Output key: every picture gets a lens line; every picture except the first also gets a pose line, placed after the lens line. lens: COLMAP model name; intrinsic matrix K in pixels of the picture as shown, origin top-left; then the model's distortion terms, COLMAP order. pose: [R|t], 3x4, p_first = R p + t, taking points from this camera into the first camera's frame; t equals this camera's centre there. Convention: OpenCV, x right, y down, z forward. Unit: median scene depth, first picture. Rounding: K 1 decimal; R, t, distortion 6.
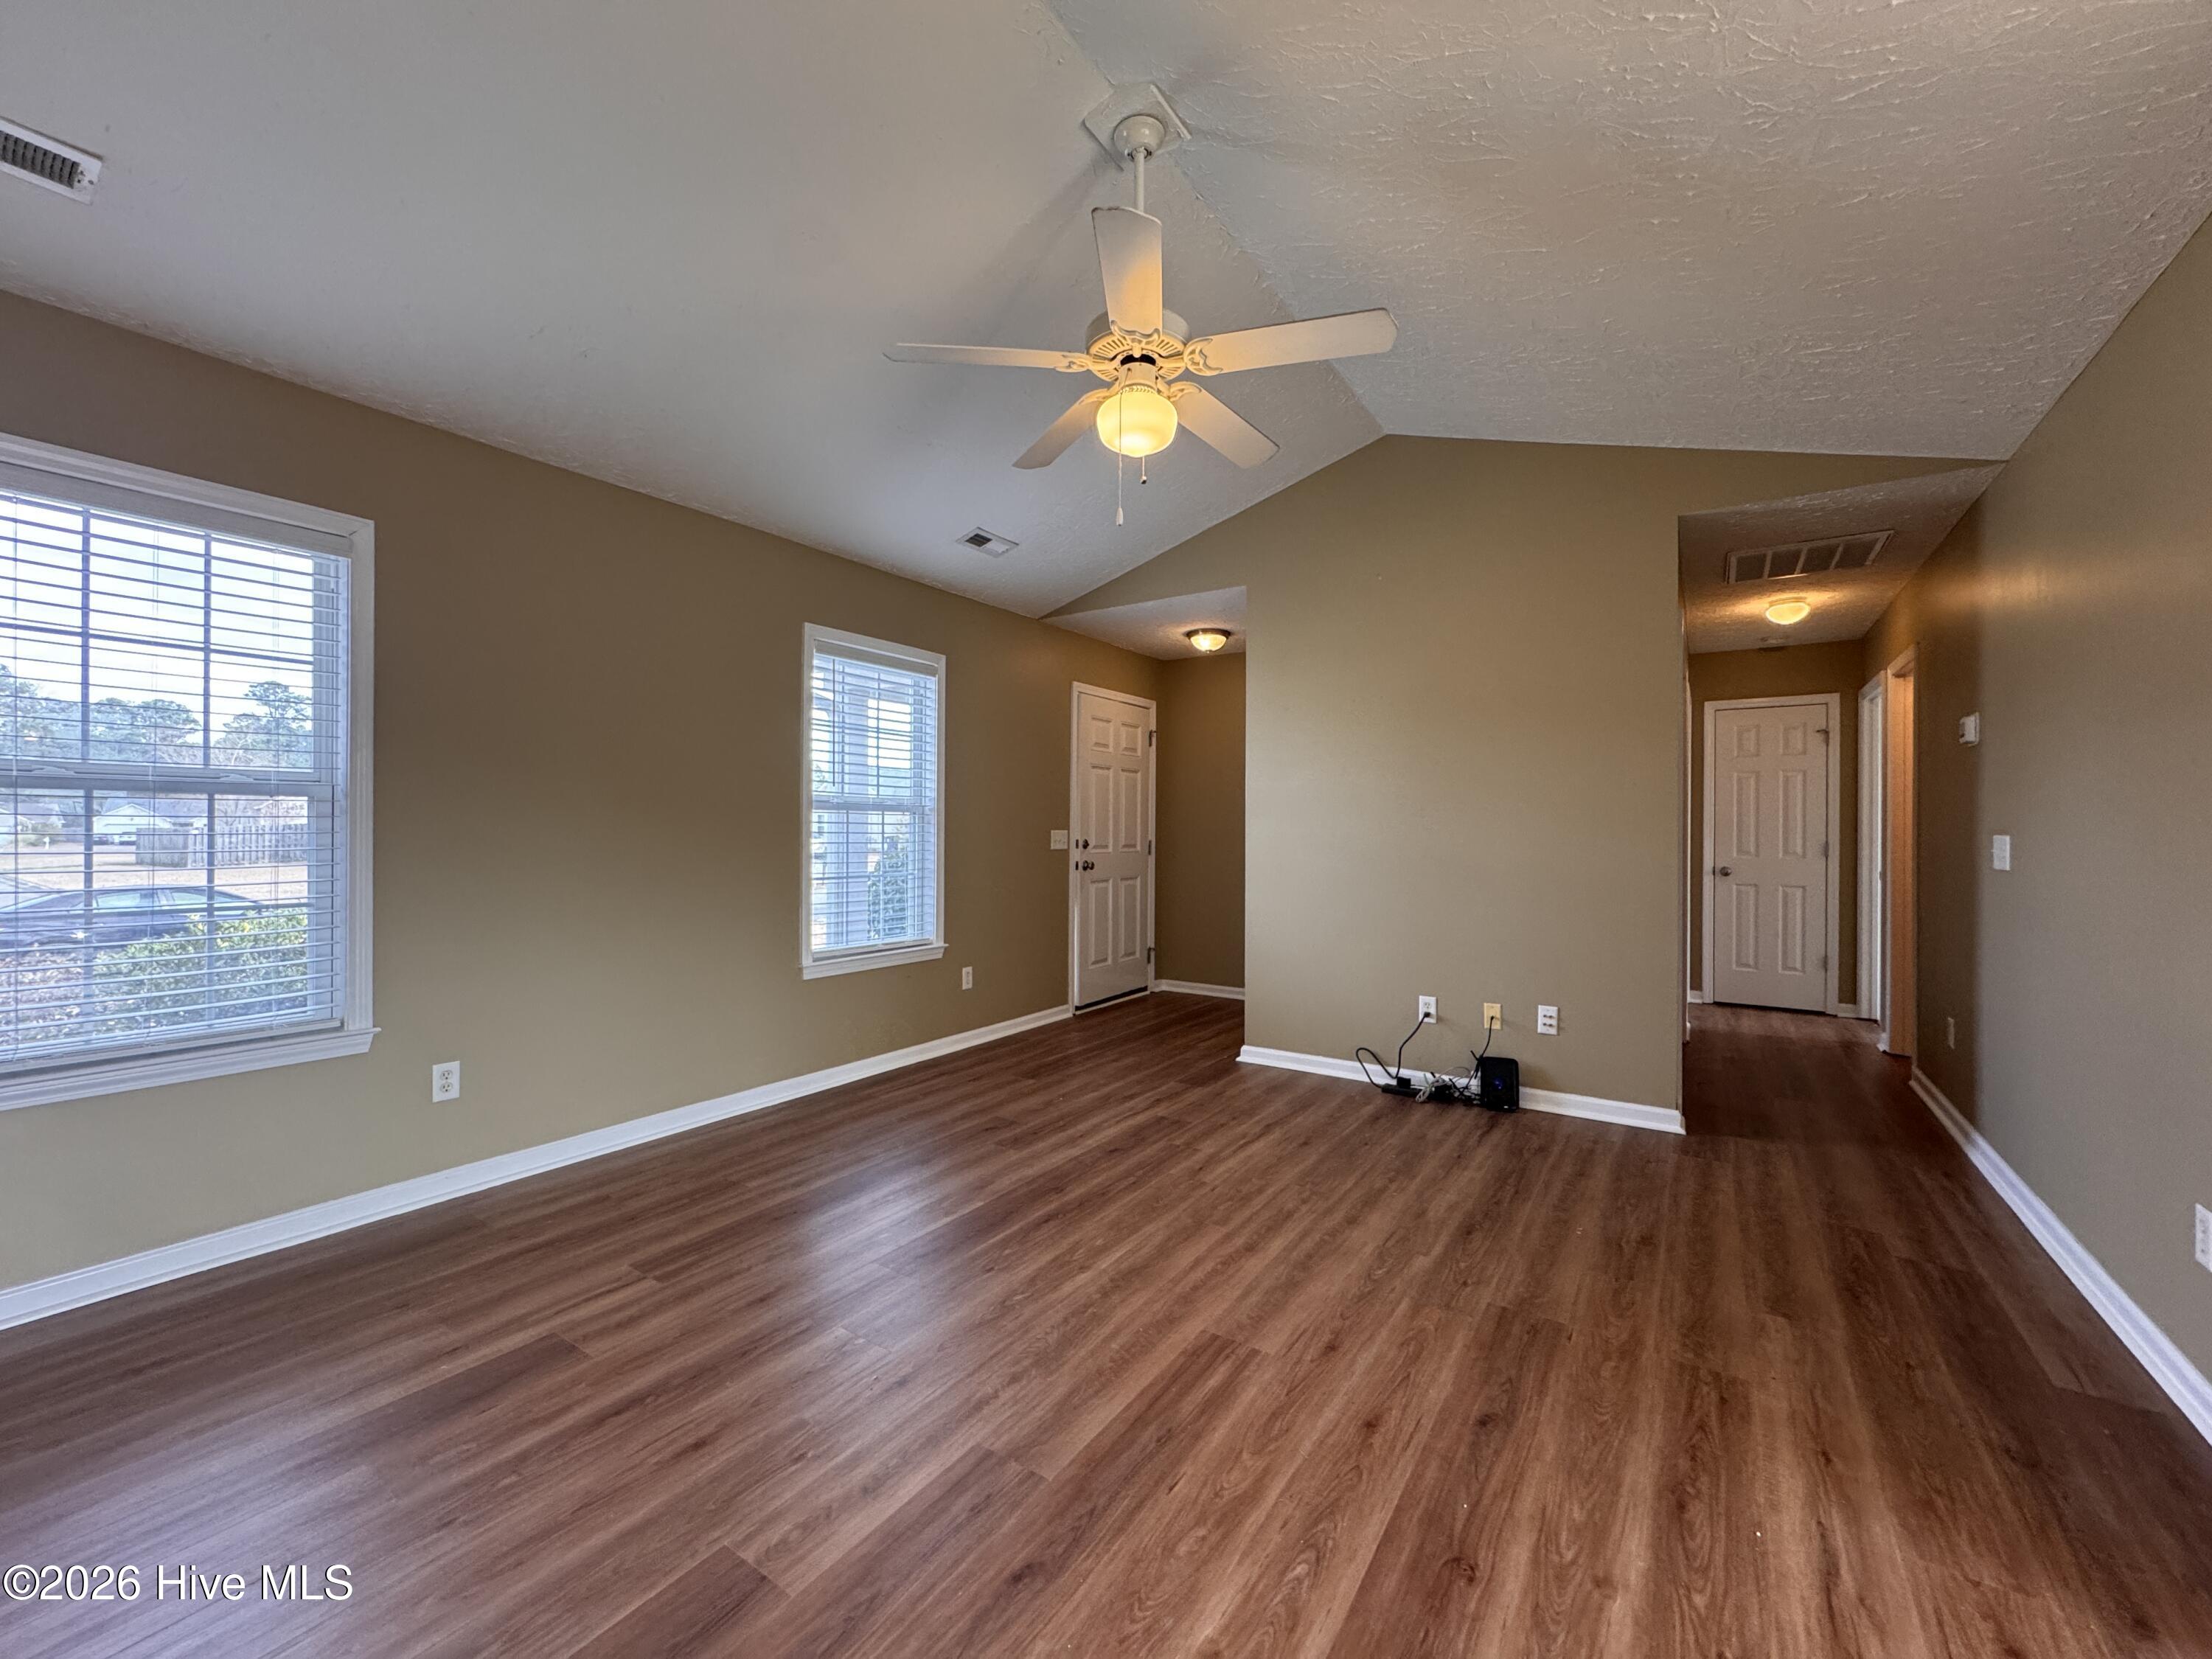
lens RADIAL K [[887.0, 0, 1101.1], [0, 887.0, 824.1], [0, 0, 1]] dist [-0.002999, 0.000933]
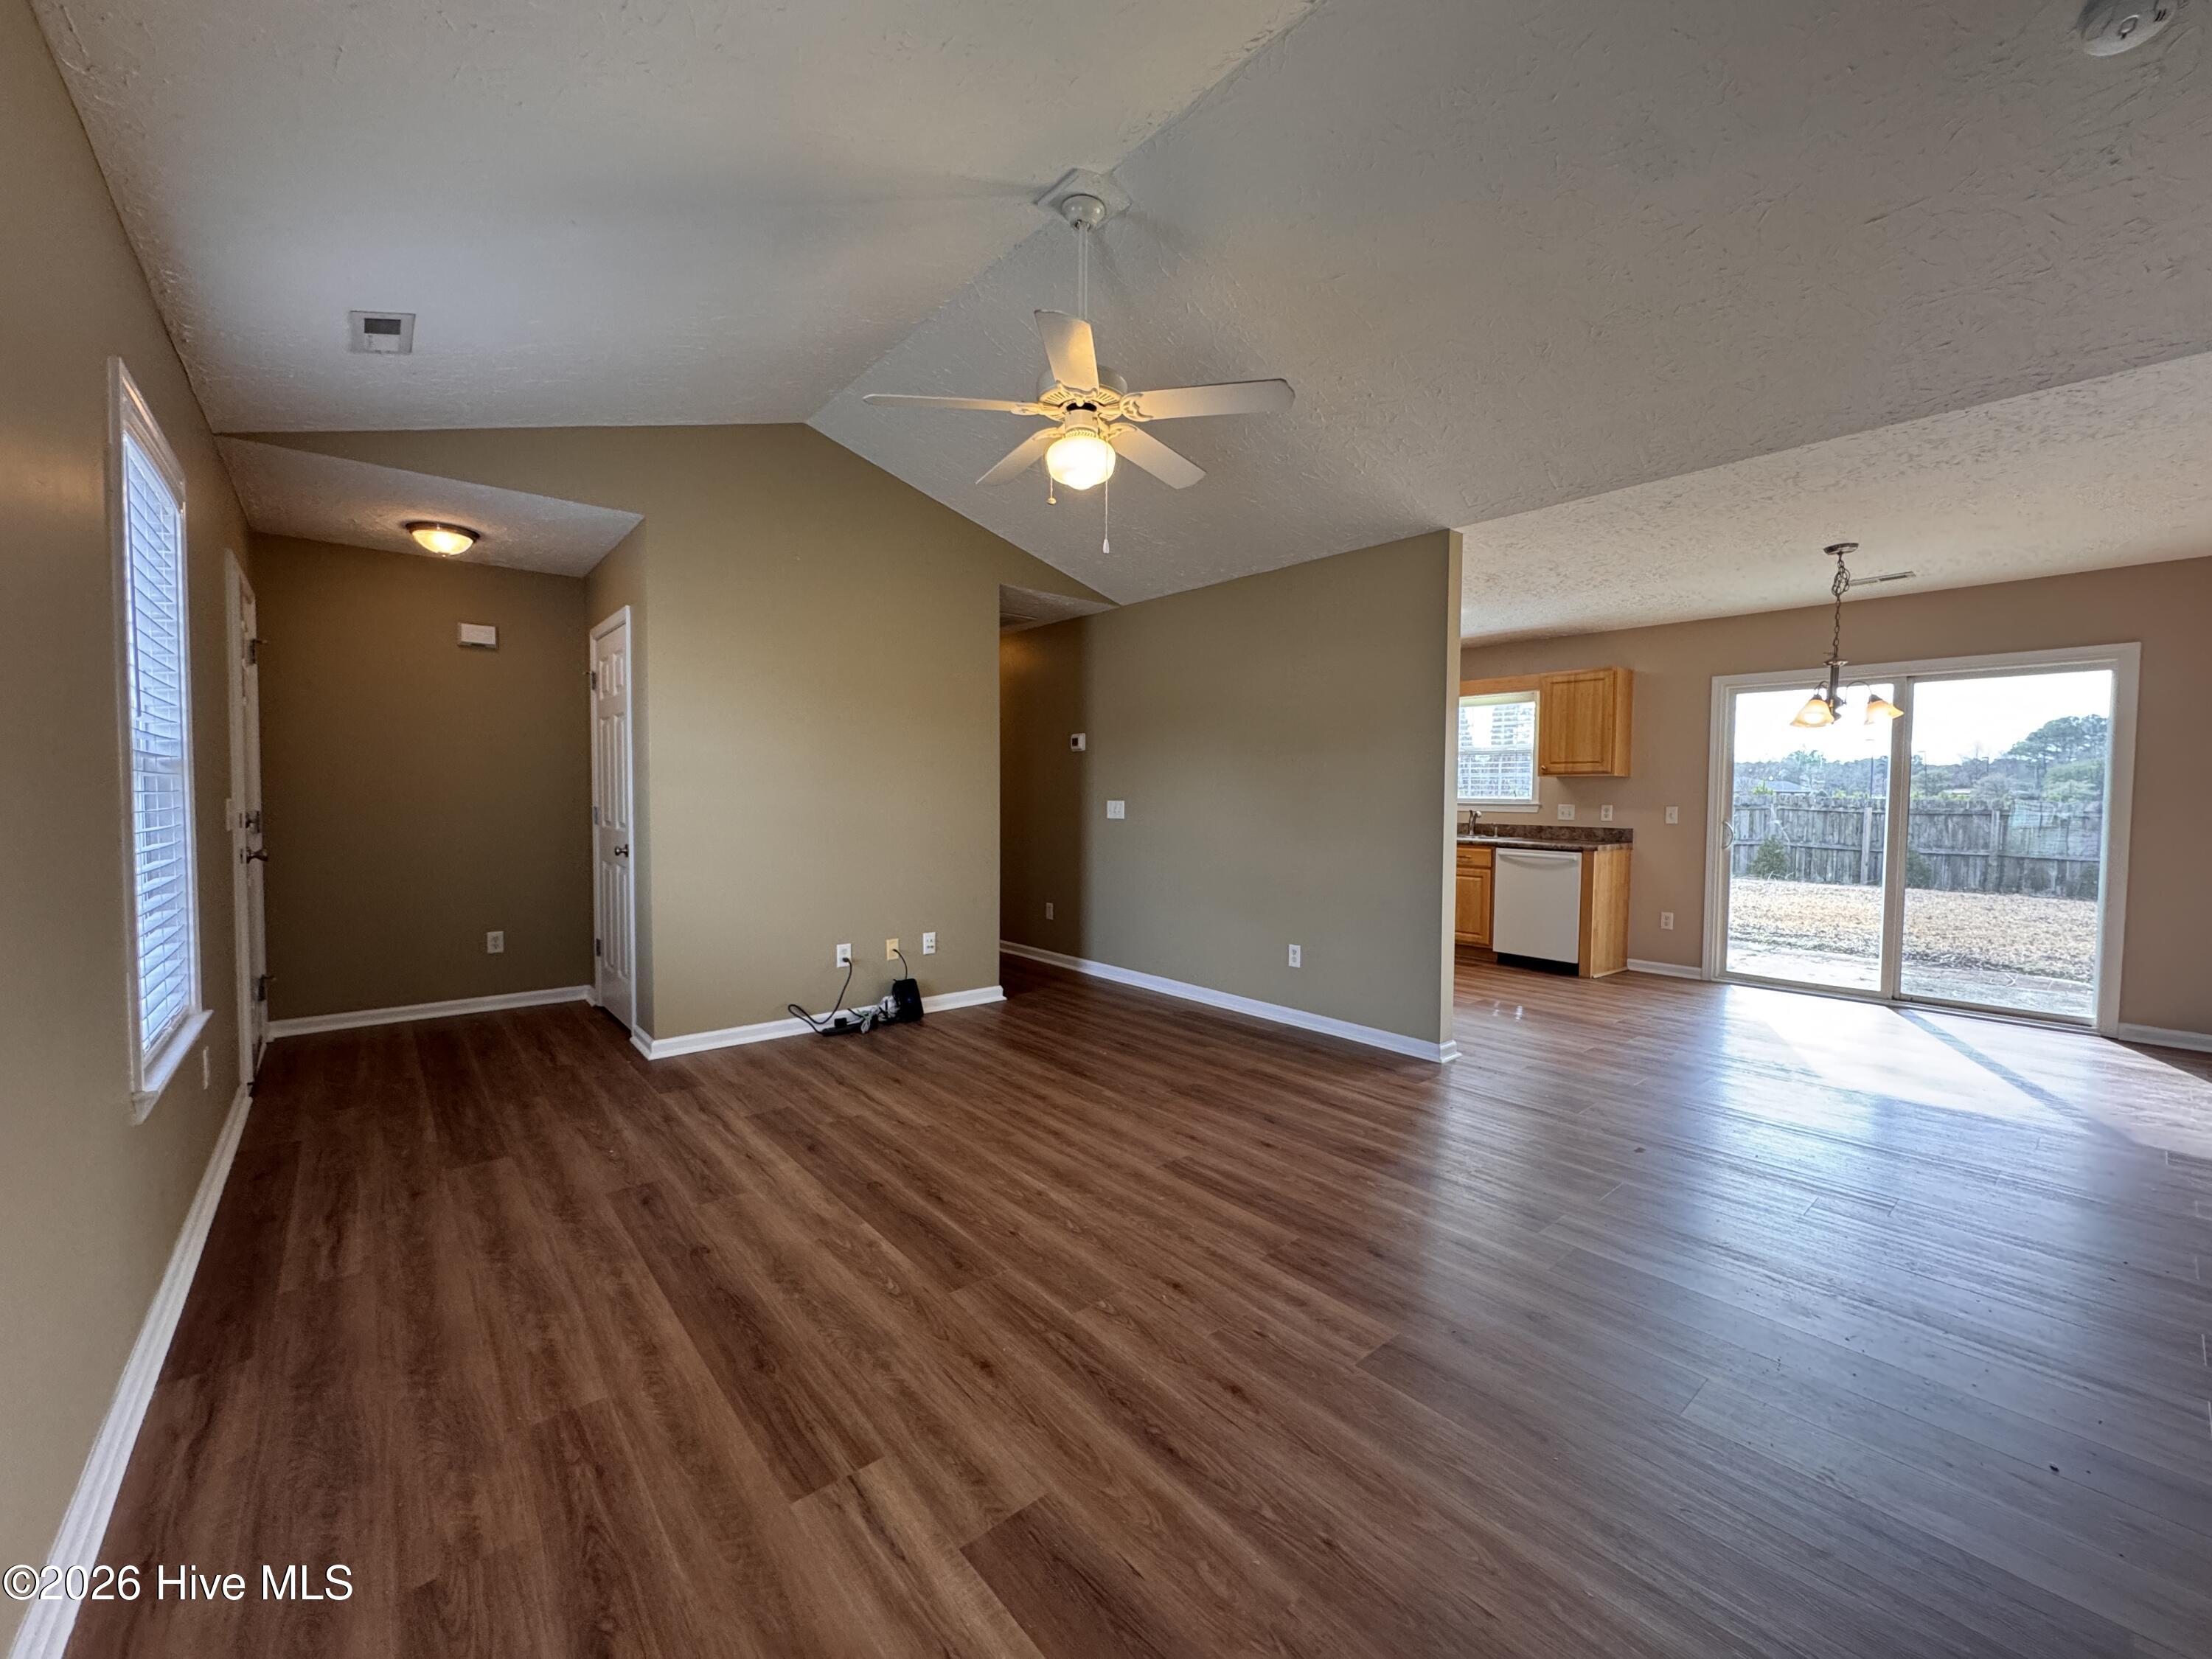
lens RADIAL K [[887.0, 0, 1107.7], [0, 887.0, 833.9], [0, 0, 1]] dist [-0.002999, 0.000933]
pose [[0.269853, -0.046632, 0.961772, -0.769889], [-0.014549, 0.998515, 0.052496, -0.015648], [-0.962792, -0.028158, 0.268774, 0.448898]]
